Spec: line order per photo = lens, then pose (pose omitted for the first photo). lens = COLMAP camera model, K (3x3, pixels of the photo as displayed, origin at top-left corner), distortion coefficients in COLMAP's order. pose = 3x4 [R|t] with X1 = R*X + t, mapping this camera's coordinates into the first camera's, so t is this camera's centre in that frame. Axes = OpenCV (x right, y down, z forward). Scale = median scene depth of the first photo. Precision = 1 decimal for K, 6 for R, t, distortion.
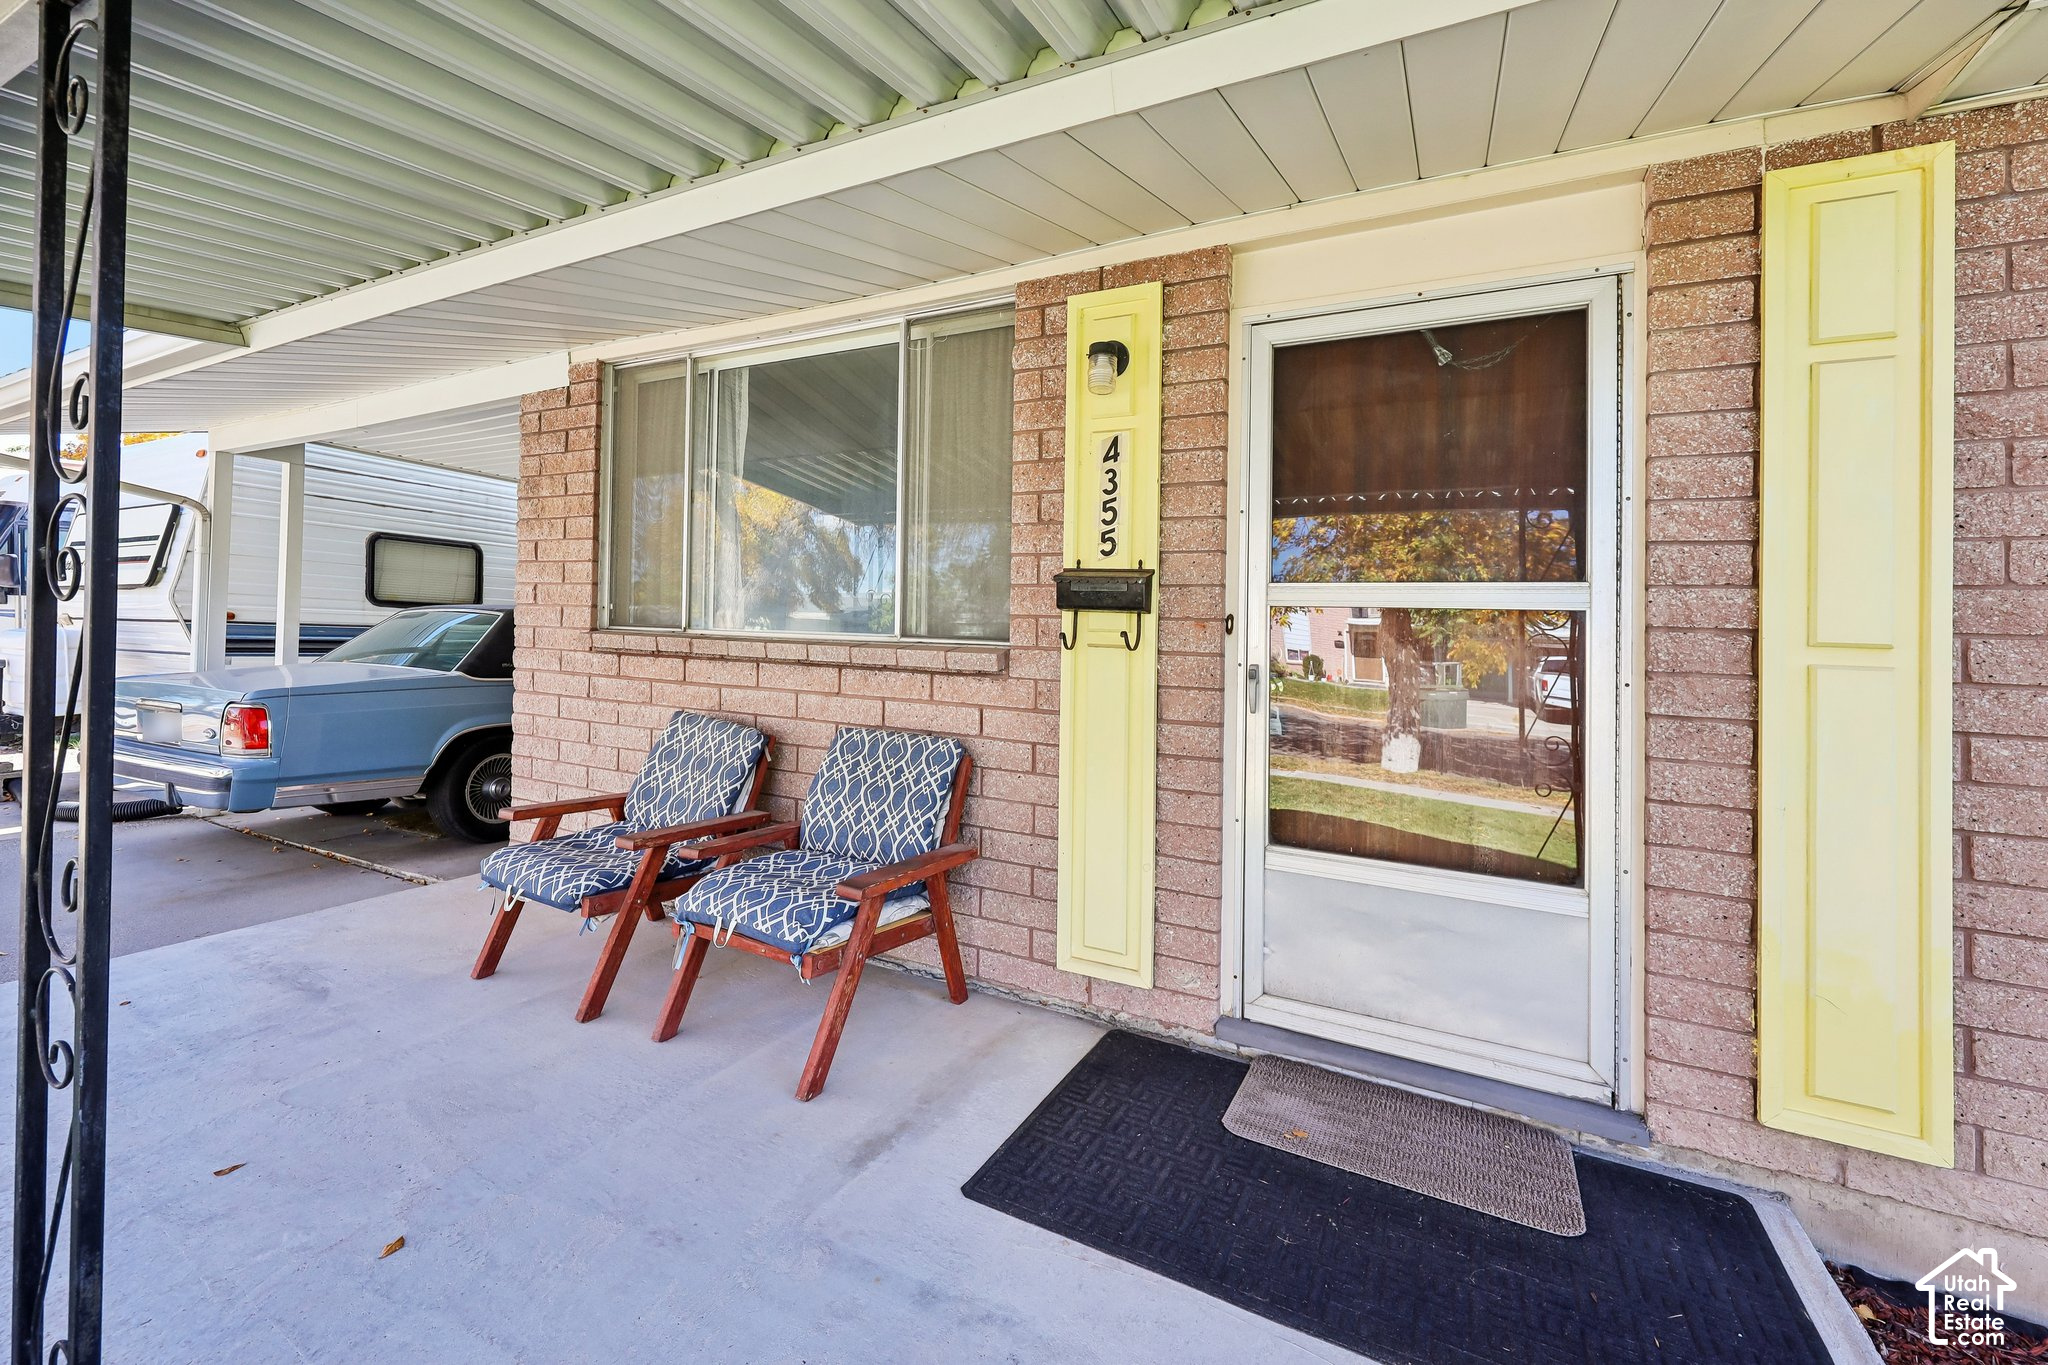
lens RADIAL K [[834.5, 0, 1018.9], [0, 834.5, 656.5], [0, 0, 1]] dist [0.001463, -0.000439]
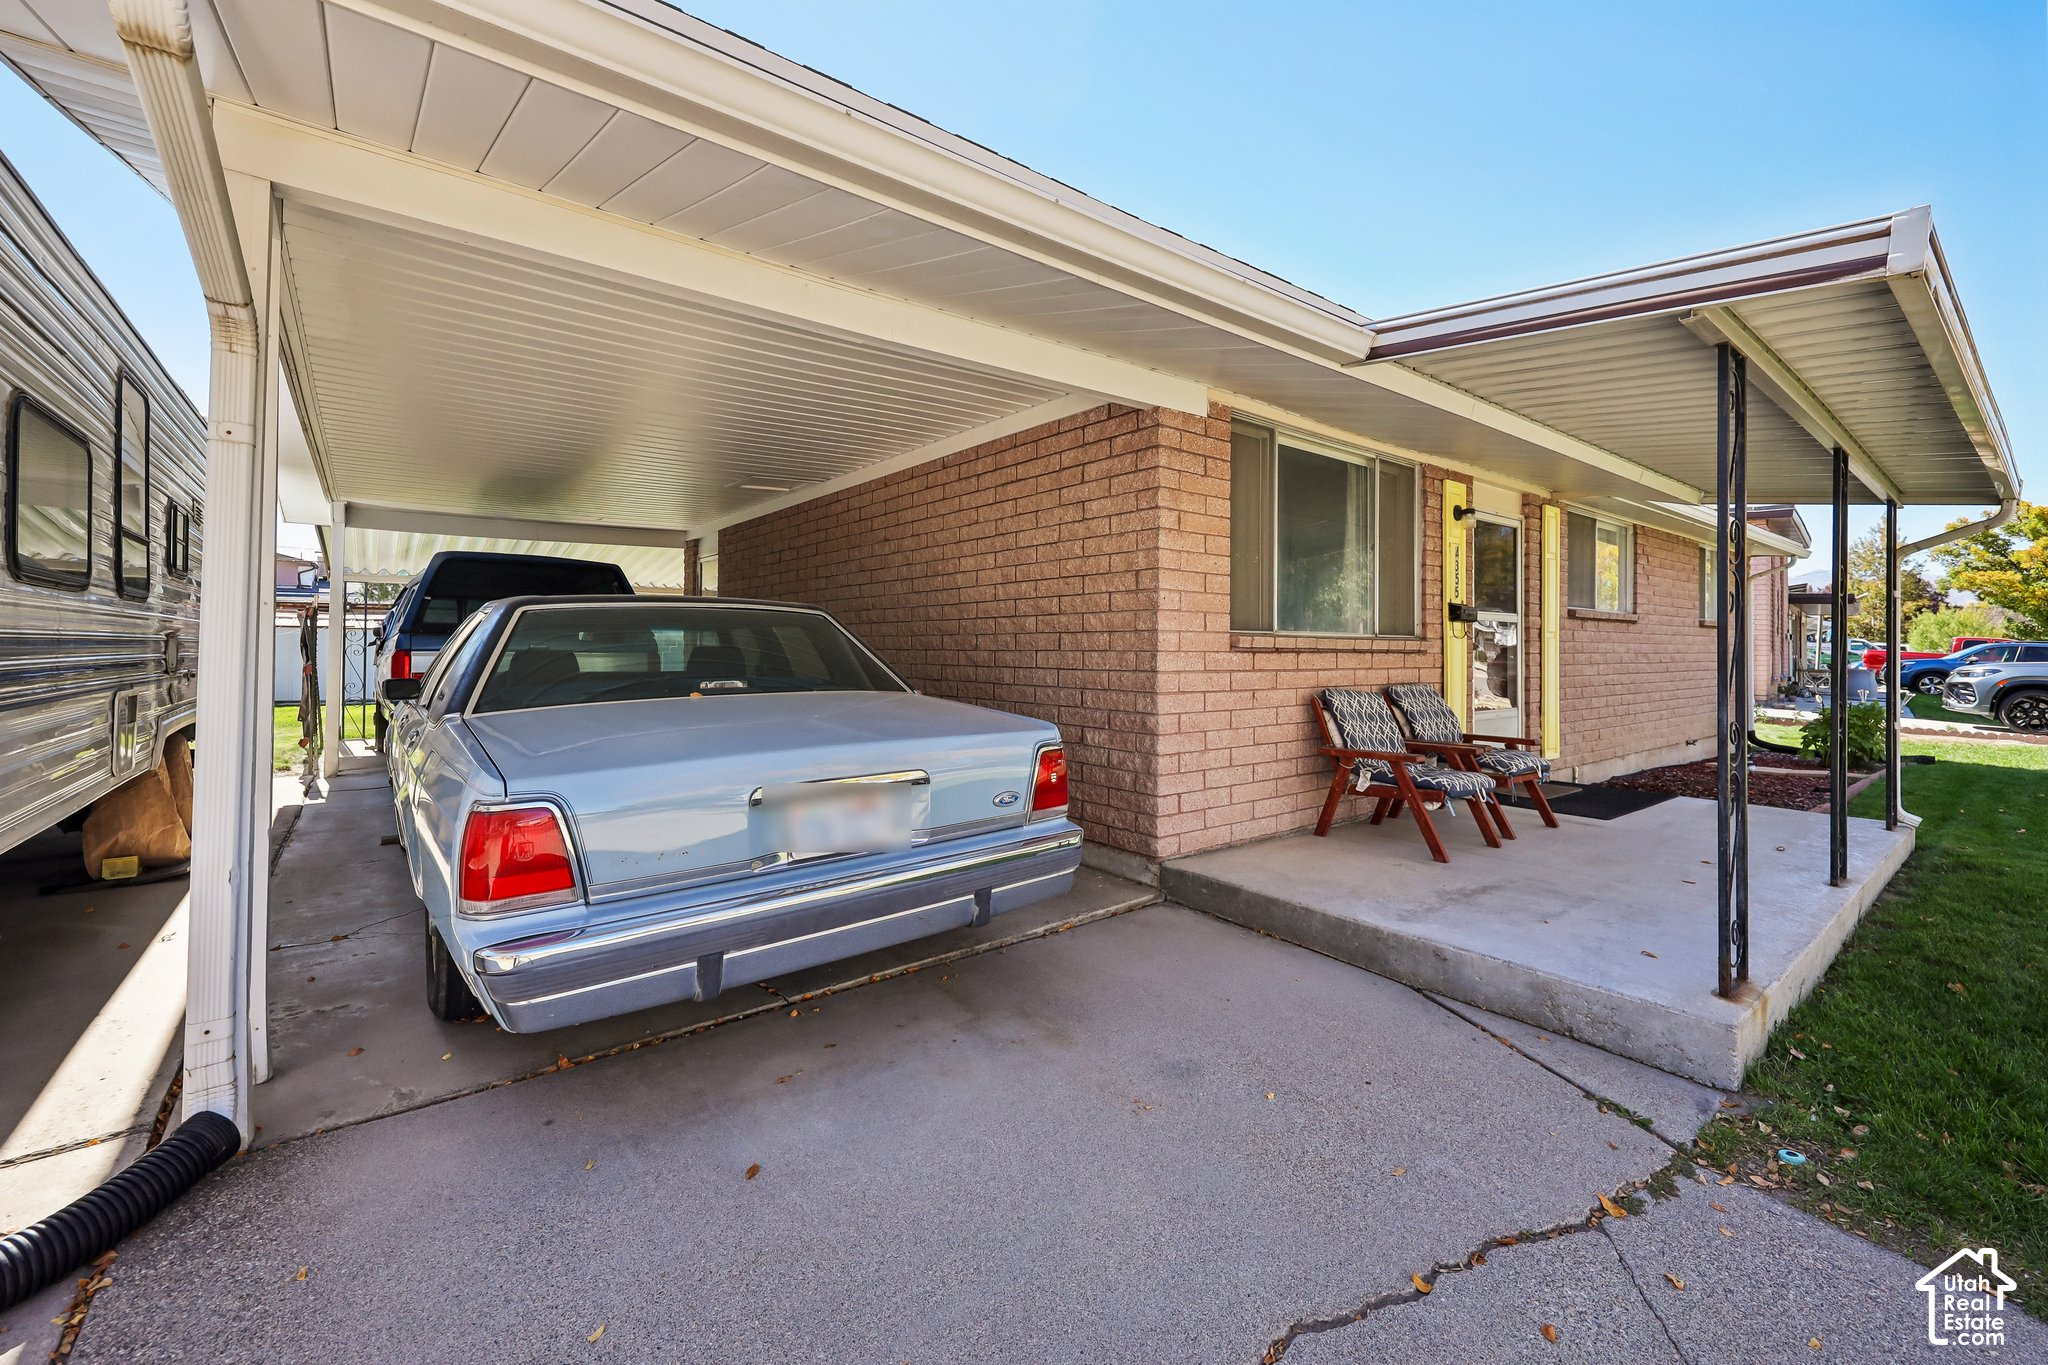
lens RADIAL K [[834.5, 0, 1039.7], [0, 834.5, 647.9], [0, 0, 1]] dist [0.001463, -0.000439]
pose [[0.414026, -0.033456, 0.909650, -2.220694], [0.025511, 0.999358, 0.025144, -0.061981], [-0.909908, 0.012796, 0.414613, 0.982092]]
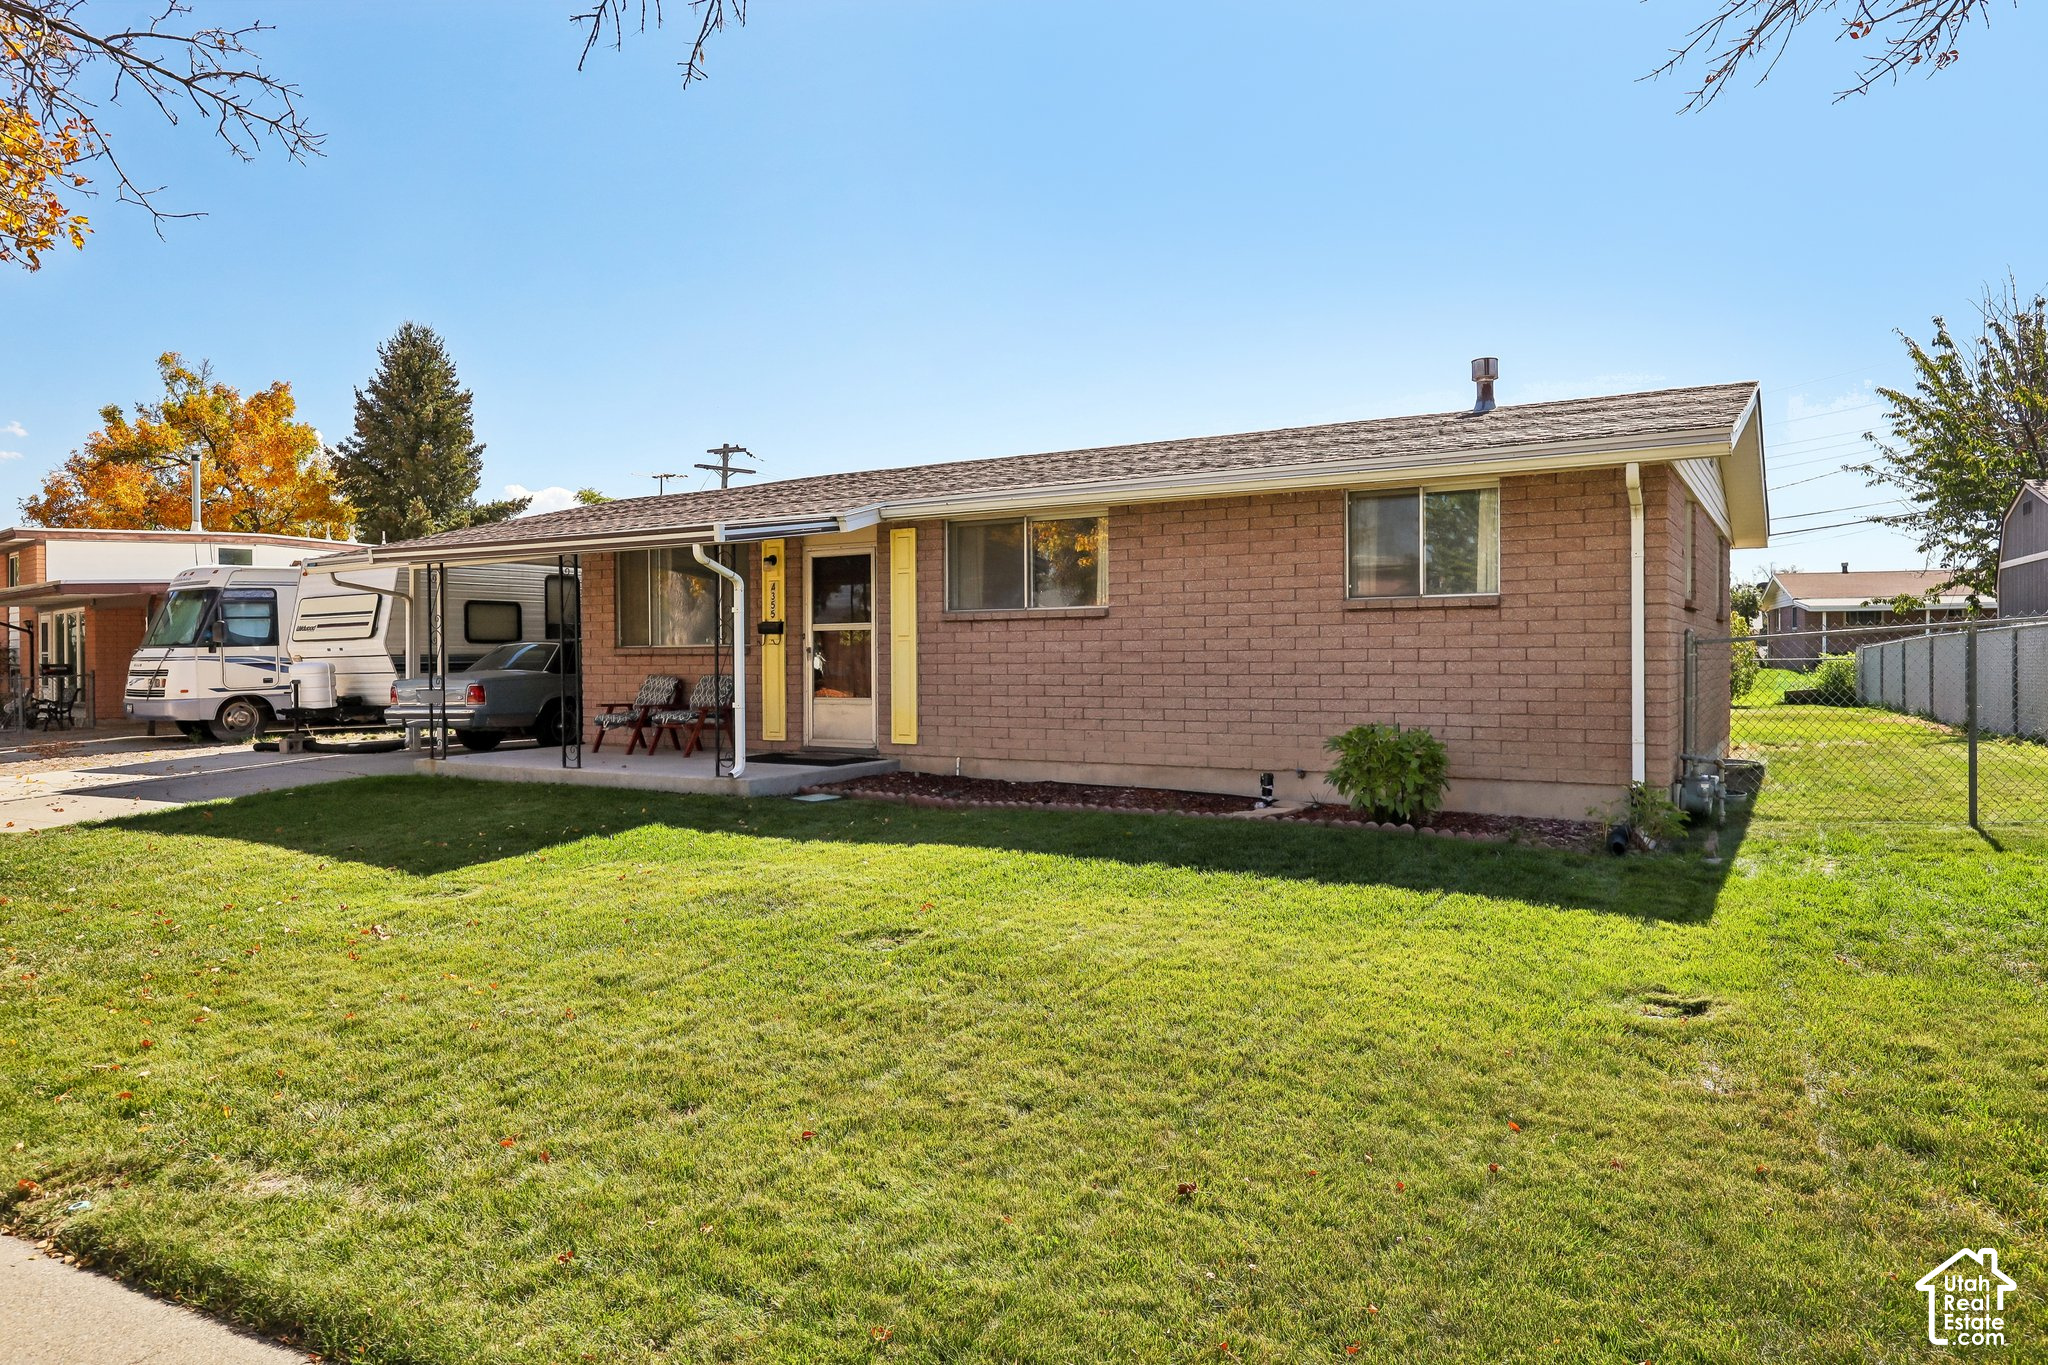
lens RADIAL K [[1297.0, 0, 1029.4], [0, 1297.0, 671.9], [0, 0, 1]] dist [-0.000769, -0.004549]
pose [[0.996366, -0.040320, -0.075022, 1.373586], [0.039342, 0.999121, -0.014475, 0.194693], [0.075540, 0.011471, 0.997077, -3.745045]]
